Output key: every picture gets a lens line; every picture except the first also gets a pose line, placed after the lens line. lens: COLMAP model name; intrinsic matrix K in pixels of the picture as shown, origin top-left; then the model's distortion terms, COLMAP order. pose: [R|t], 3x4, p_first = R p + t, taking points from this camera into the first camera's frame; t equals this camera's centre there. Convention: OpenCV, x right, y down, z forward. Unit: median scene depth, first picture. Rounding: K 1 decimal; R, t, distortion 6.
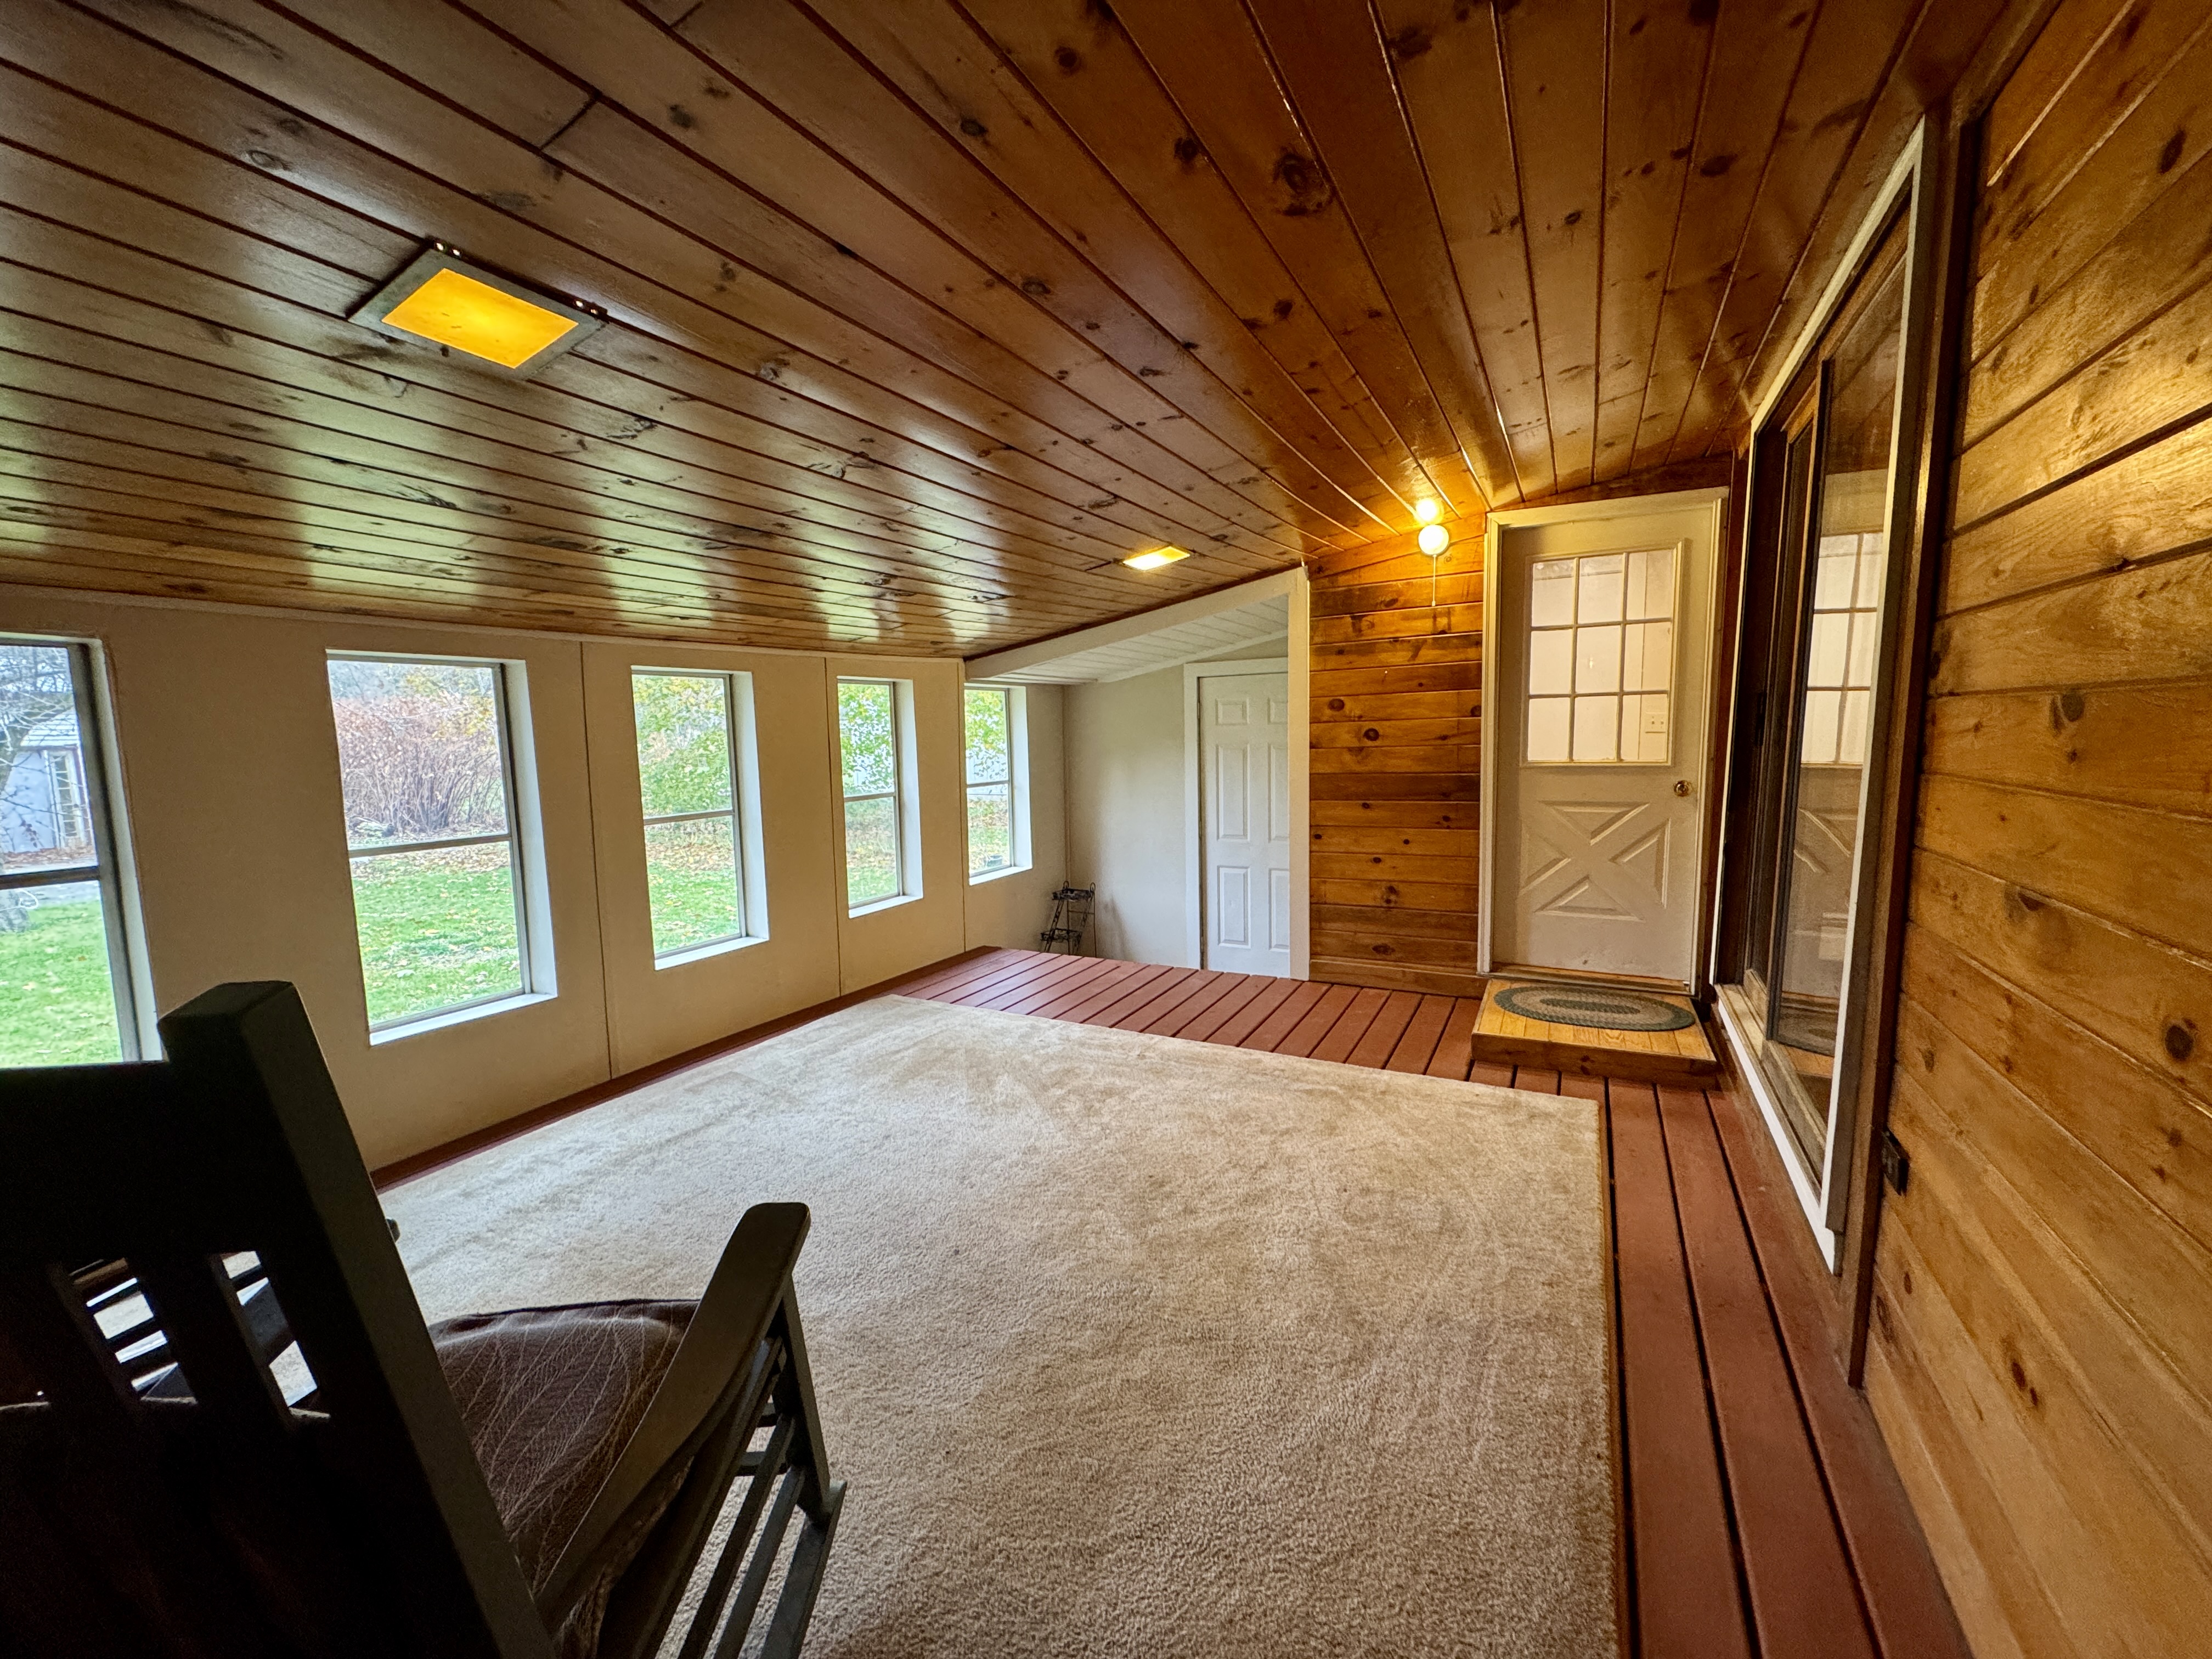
lens RADIAL K [[885.2, 0, 1106.0], [0, 885.2, 829.5], [0, 0, 1]] dist [0.000279, -0.000010]
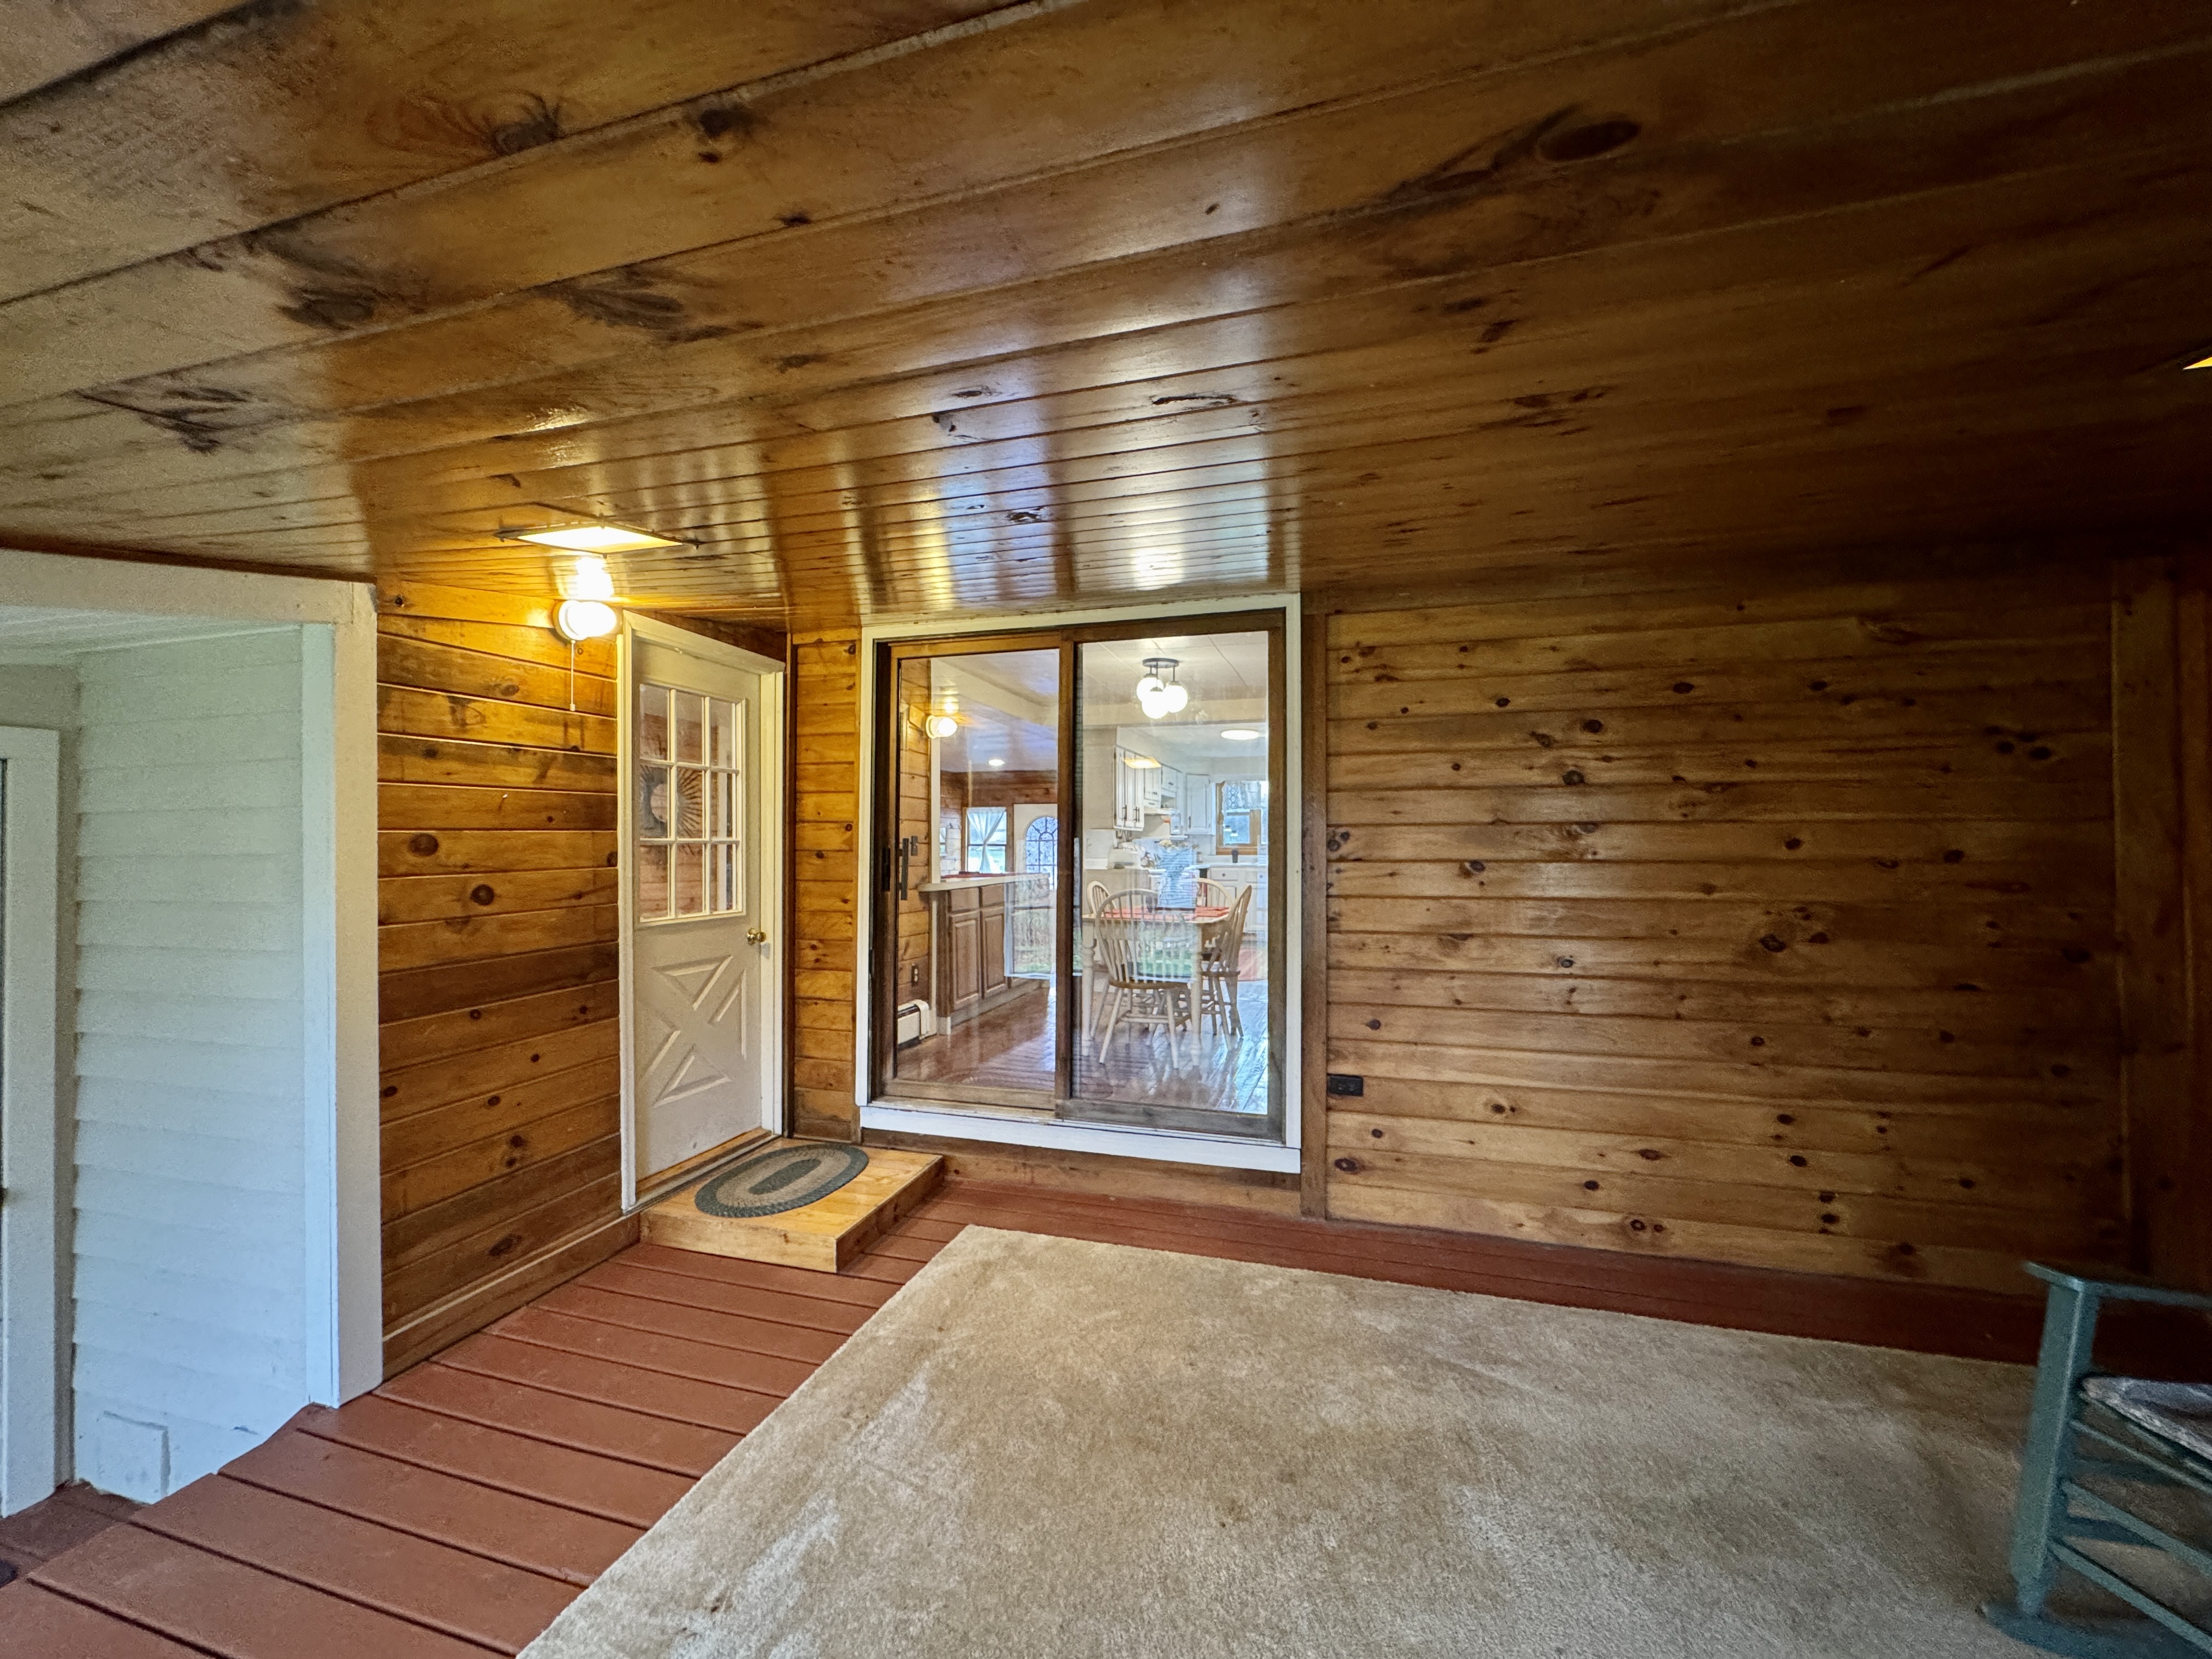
lens RADIAL K [[885.2, 0, 1106.0], [0, 885.2, 829.5], [0, 0, 1]] dist [0.000279, -0.000010]
pose [[-0.200507, 0.043274, 0.978736, -0.391938], [0.121324, 0.992431, -0.019025, -0.090272], [-0.972151, 0.114930, -0.204239, 0.718048]]
